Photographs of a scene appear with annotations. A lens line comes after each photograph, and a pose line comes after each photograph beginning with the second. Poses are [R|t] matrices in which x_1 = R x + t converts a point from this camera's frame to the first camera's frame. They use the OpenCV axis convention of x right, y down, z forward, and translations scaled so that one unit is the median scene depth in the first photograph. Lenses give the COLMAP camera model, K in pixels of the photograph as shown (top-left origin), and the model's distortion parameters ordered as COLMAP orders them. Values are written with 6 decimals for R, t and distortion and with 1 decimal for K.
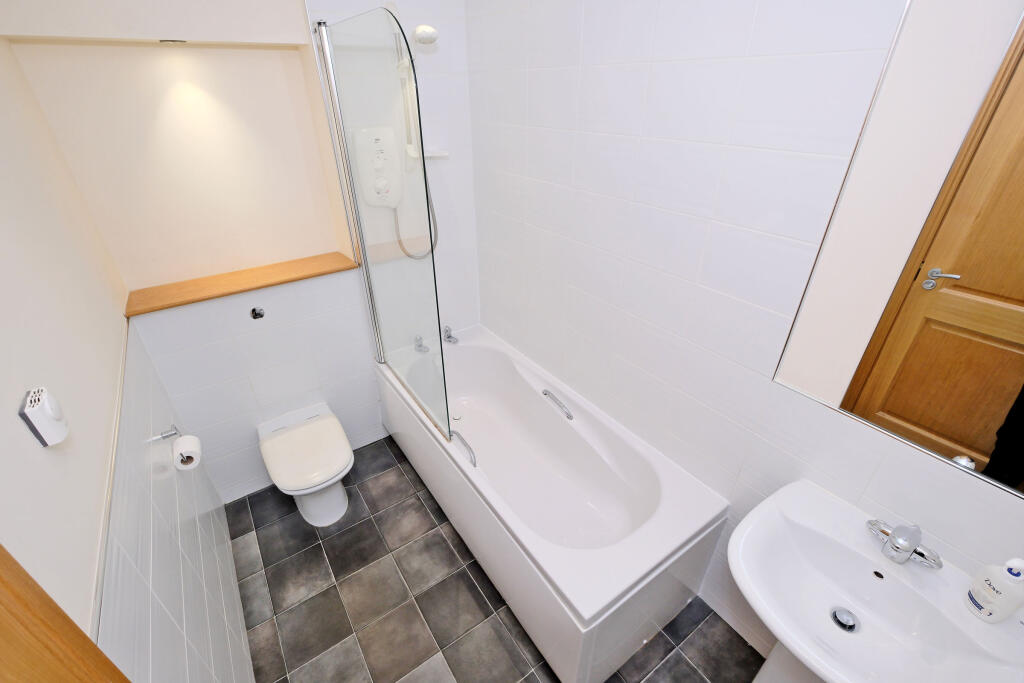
lens RADIAL K [[443.3, 0, 507.9], [0, 443.3, 344.2], [0, 0, 1]] dist [-0.004135, 0.000228]
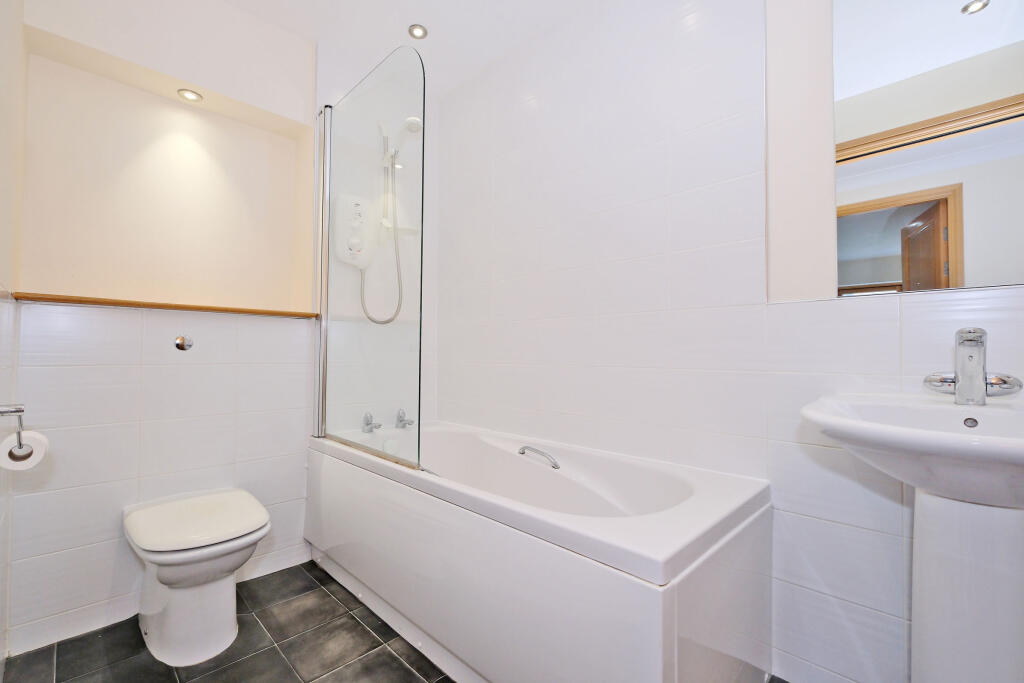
lens RADIAL K [[443.3, 0, 516.6], [0, 443.3, 343.1], [0, 0, 1]] dist [-0.004135, 0.000228]
pose [[0.981618, 0.020297, 0.189772, -0.095852], [0.083015, 0.849933, -0.520310, 0.382748], [-0.171854, 0.526500, 0.832625, 0.176241]]
